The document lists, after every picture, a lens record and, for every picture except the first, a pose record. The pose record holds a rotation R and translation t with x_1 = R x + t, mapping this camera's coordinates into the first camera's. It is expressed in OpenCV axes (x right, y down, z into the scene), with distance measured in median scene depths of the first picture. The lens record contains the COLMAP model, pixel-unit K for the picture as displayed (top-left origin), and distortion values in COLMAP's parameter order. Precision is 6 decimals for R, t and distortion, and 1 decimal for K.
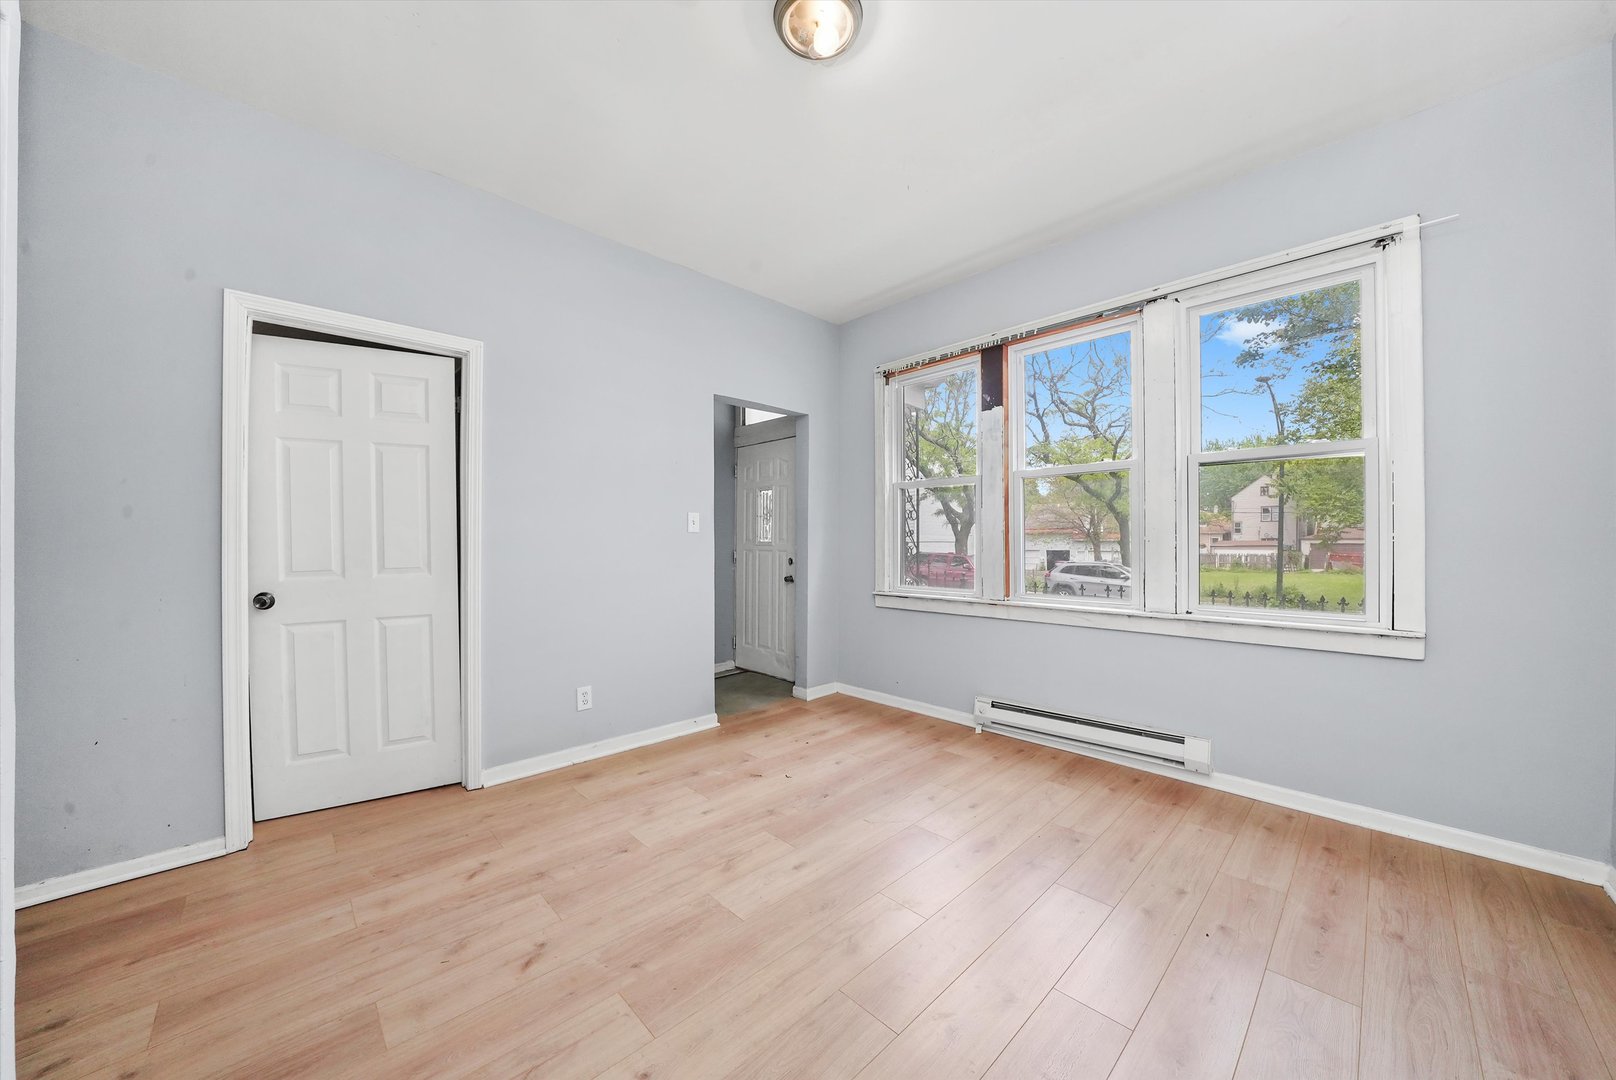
lens RADIAL K [[575.9, 0, 807.7], [0, 575.9, 541.9], [0, 0, 1]] dist [-0.016714, 0.000133]
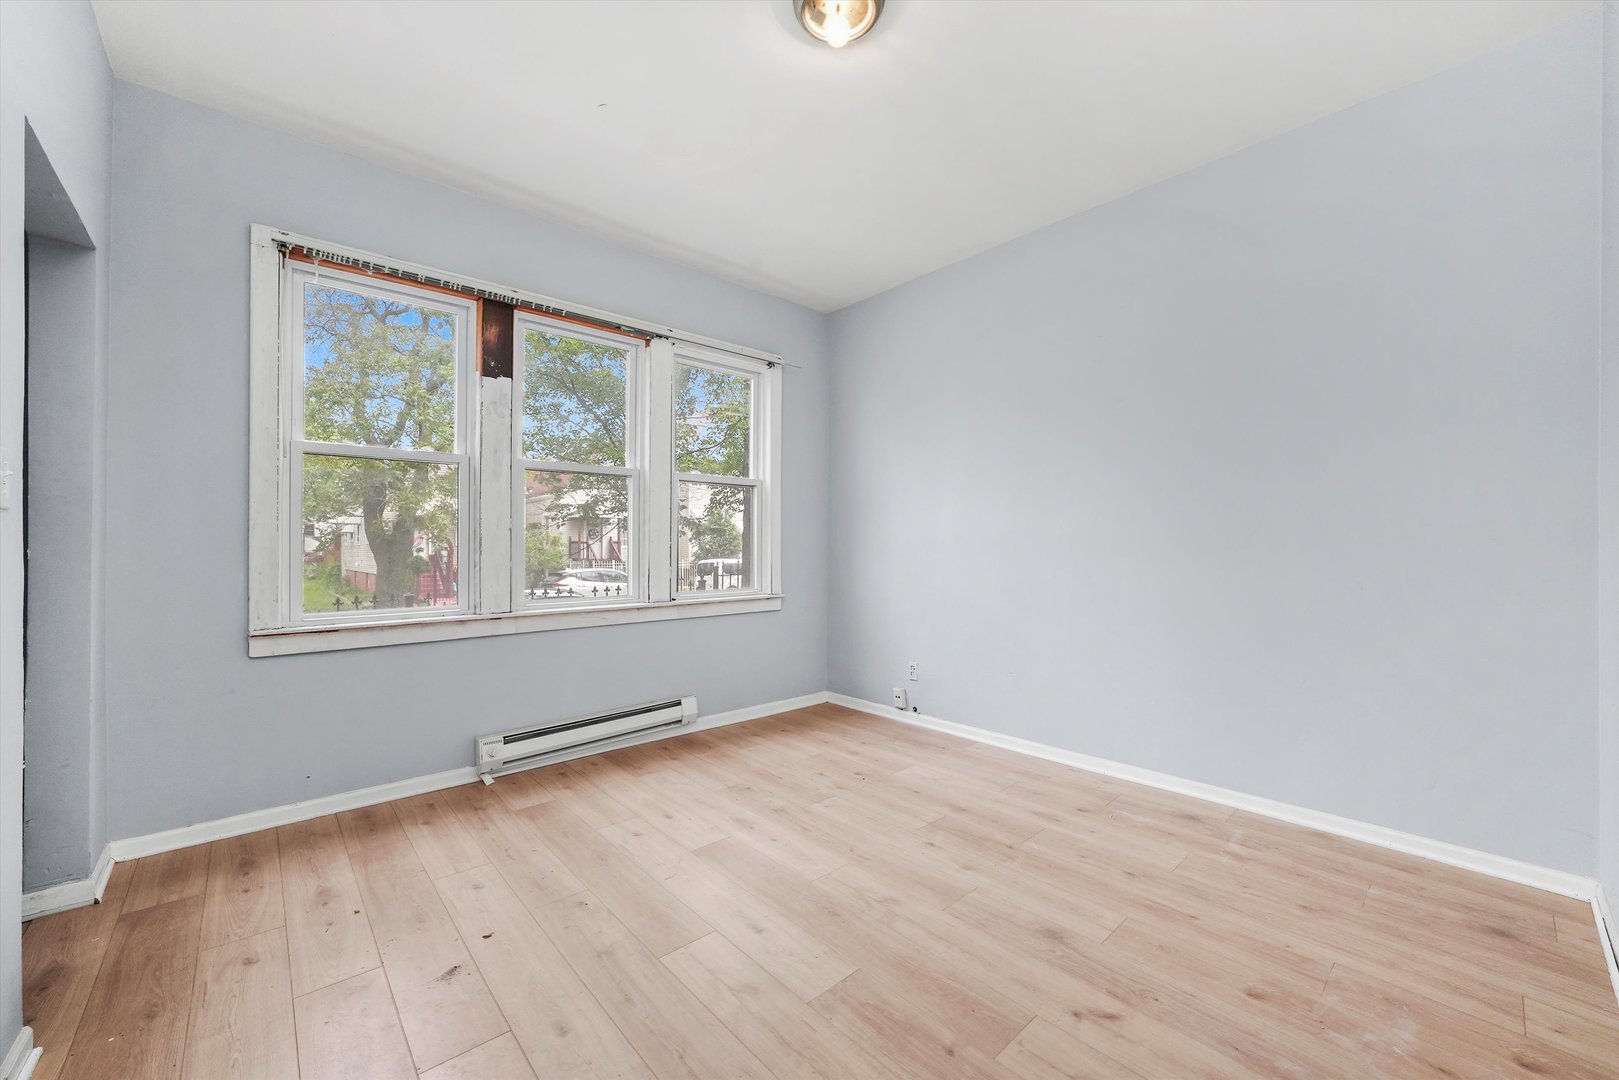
lens RADIAL K [[631.7, 0, 809.5], [0, 631.7, 540.0], [0, 0, 1]] dist [0.000391, 0.000072]
pose [[0.027294, 0.006503, 0.999606, -0.612780], [-0.004052, 0.999971, -0.006395, 0.001863], [-0.999619, -0.003876, 0.027319, 0.586796]]
